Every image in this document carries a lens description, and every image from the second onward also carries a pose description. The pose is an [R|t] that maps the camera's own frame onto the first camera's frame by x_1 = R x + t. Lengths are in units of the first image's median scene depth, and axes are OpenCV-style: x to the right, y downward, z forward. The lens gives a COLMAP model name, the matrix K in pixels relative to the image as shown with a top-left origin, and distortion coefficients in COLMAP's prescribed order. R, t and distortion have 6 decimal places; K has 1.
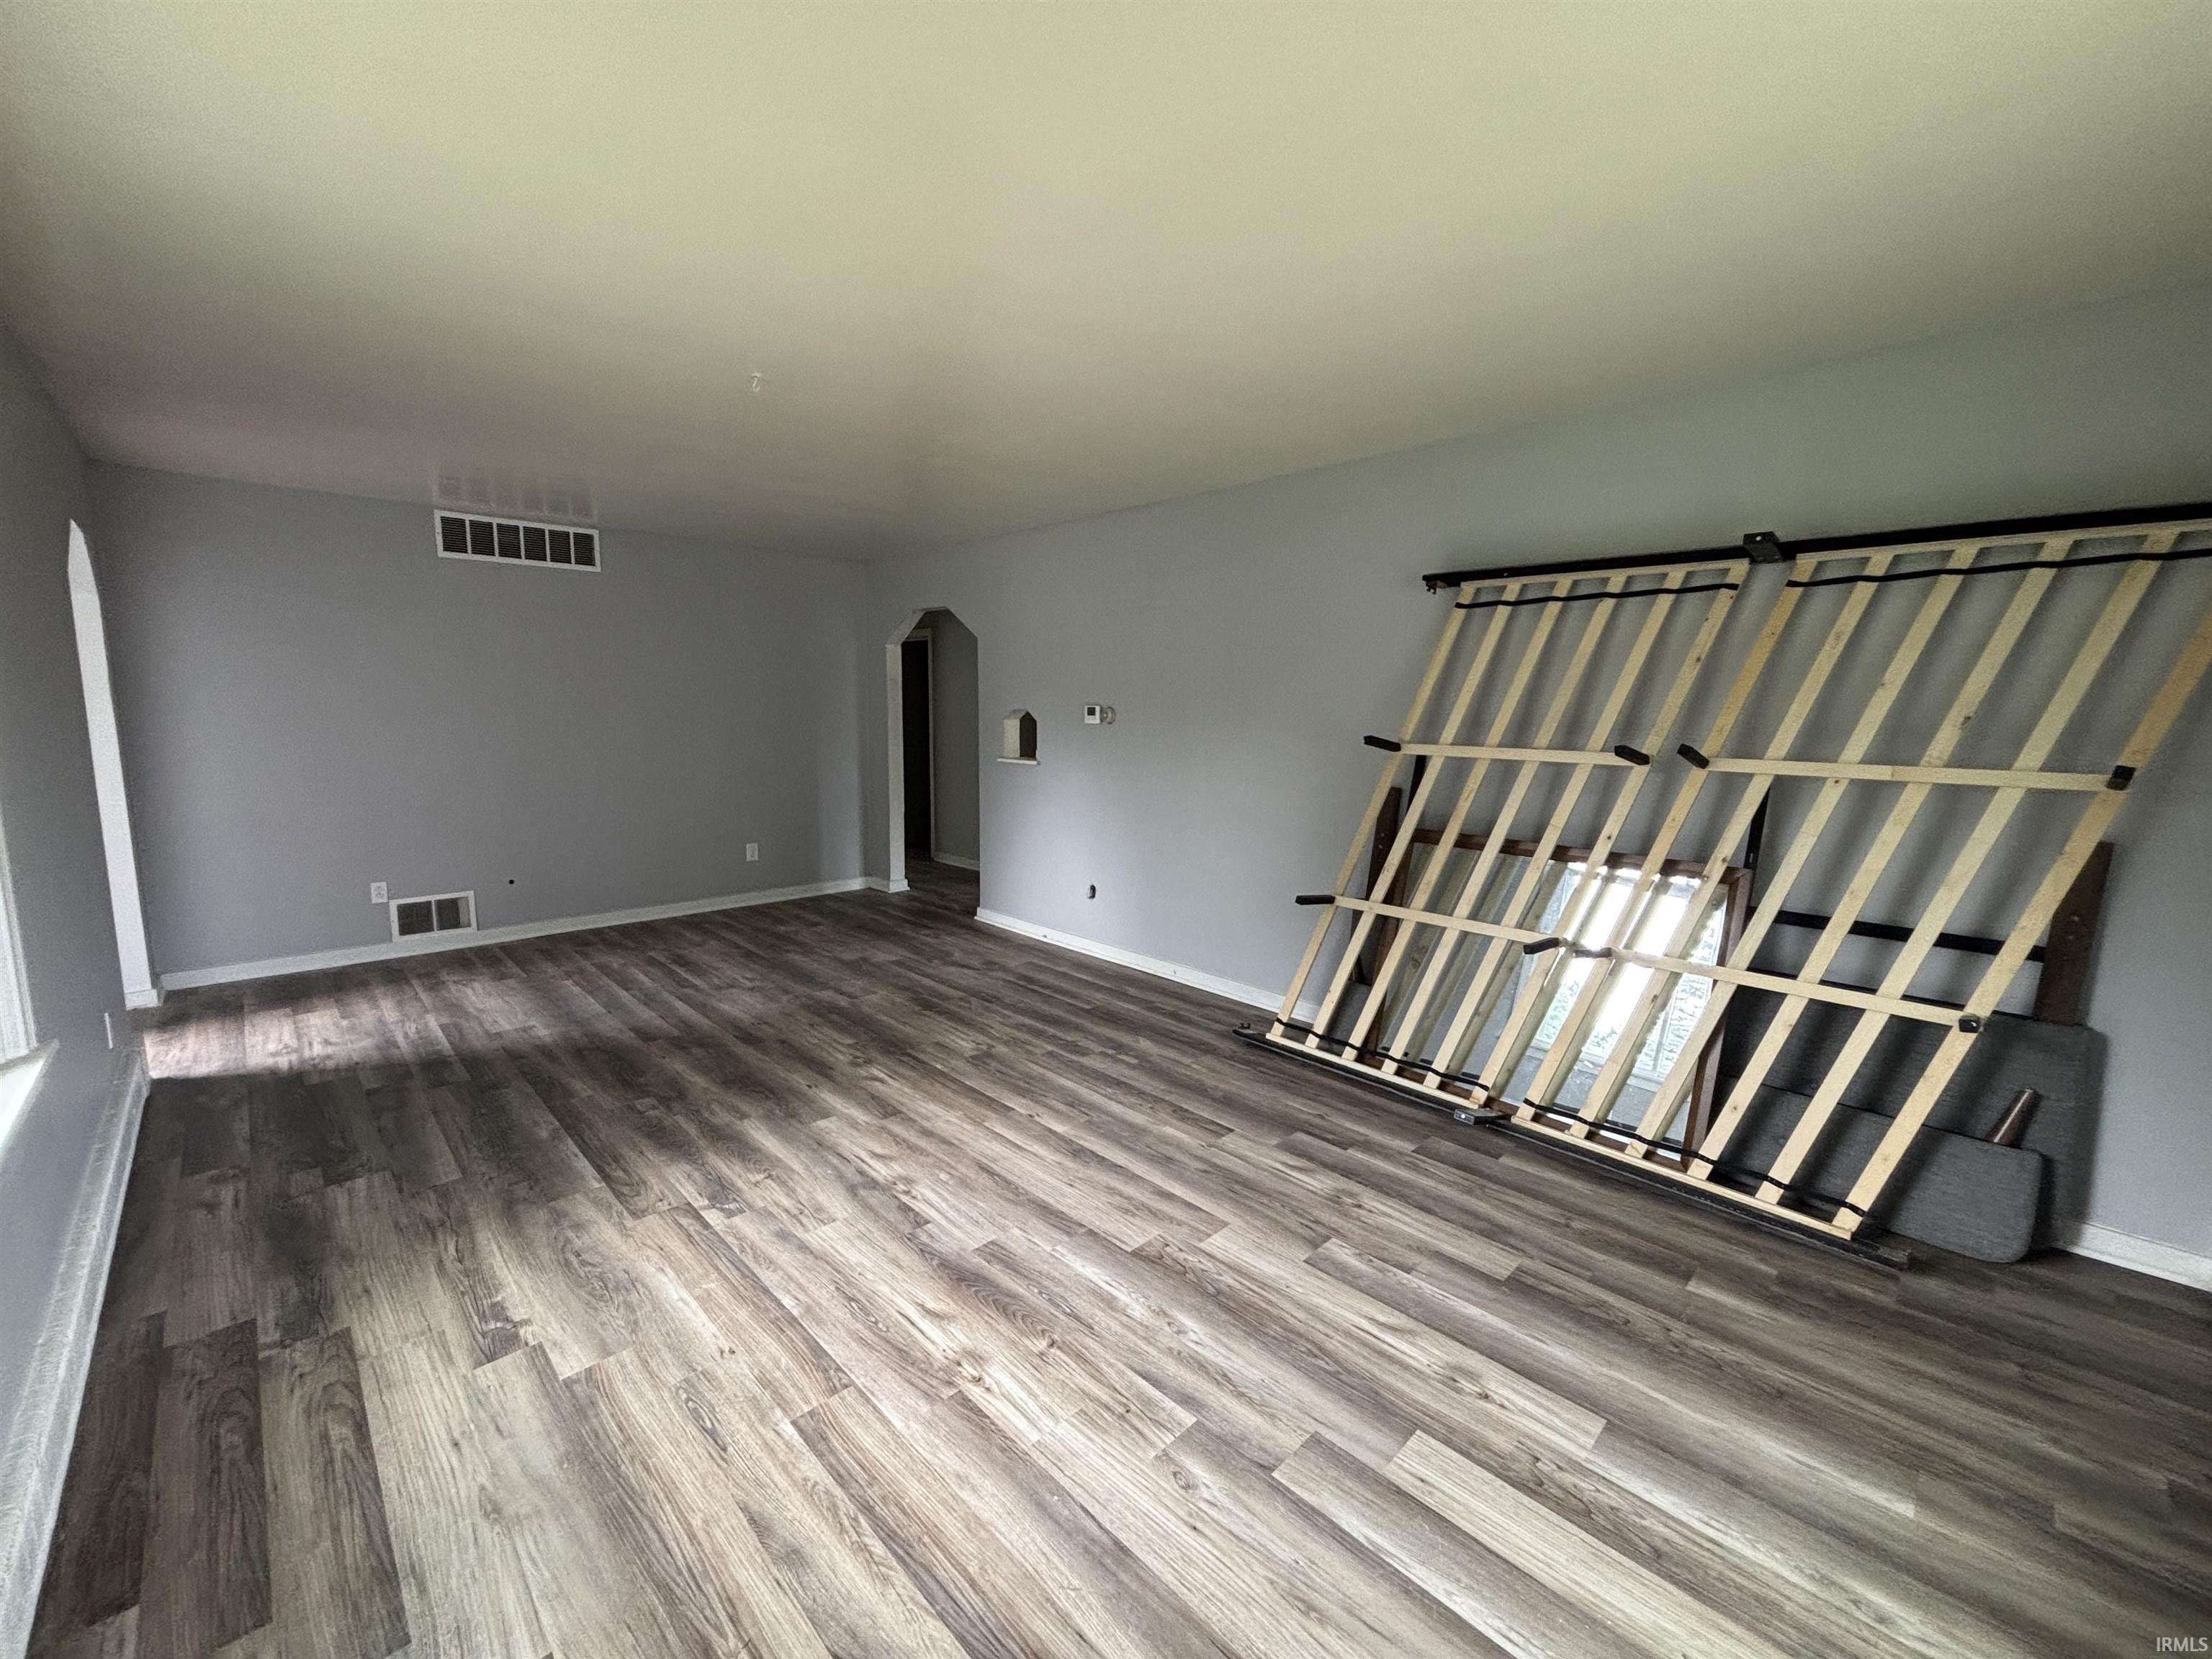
lens RADIAL K [[890.4, 0, 1105.7], [0, 890.4, 828.1], [0, 0, 1]] dist [-0.001988, 0.000014]
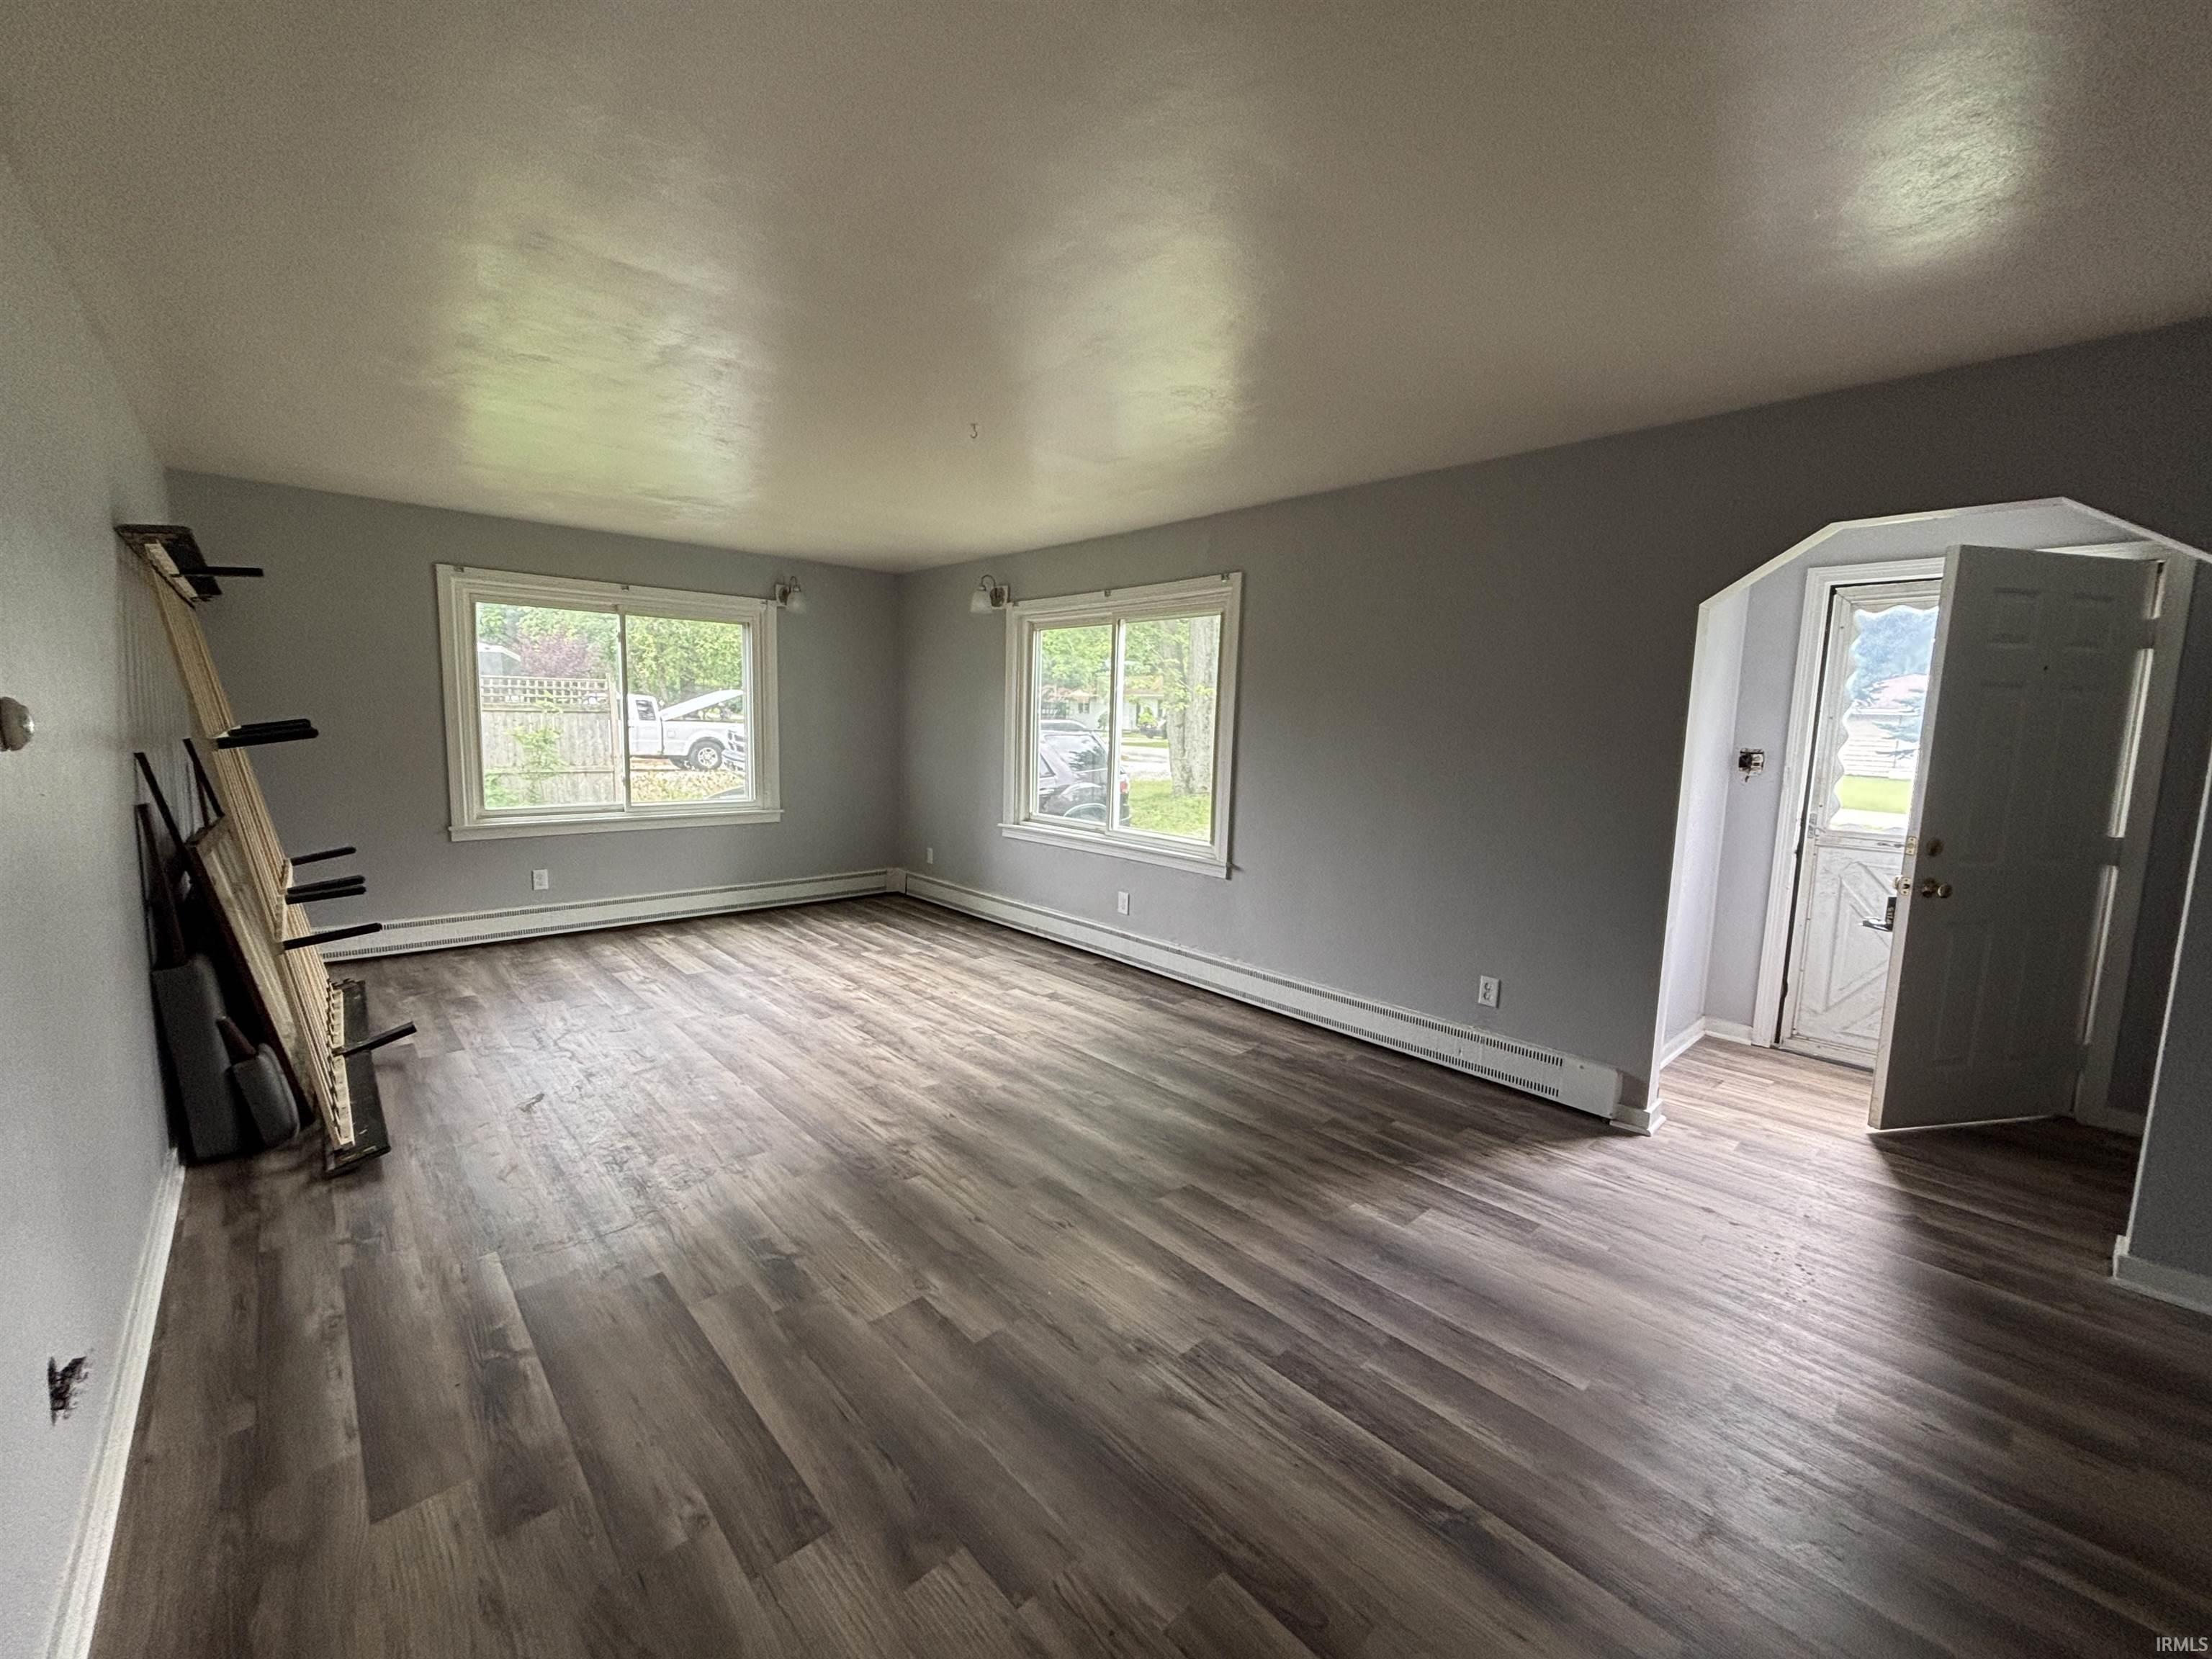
lens RADIAL K [[890.4, 0, 1106.5], [0, 890.4, 825.0], [0, 0, 1]] dist [-0.001988, 0.000014]
pose [[-0.998877, -0.040820, 0.024044, -0.668744], [-0.033163, 0.964919, 0.260446, -0.345622], [-0.033832, 0.259356, -0.965189, 2.414444]]
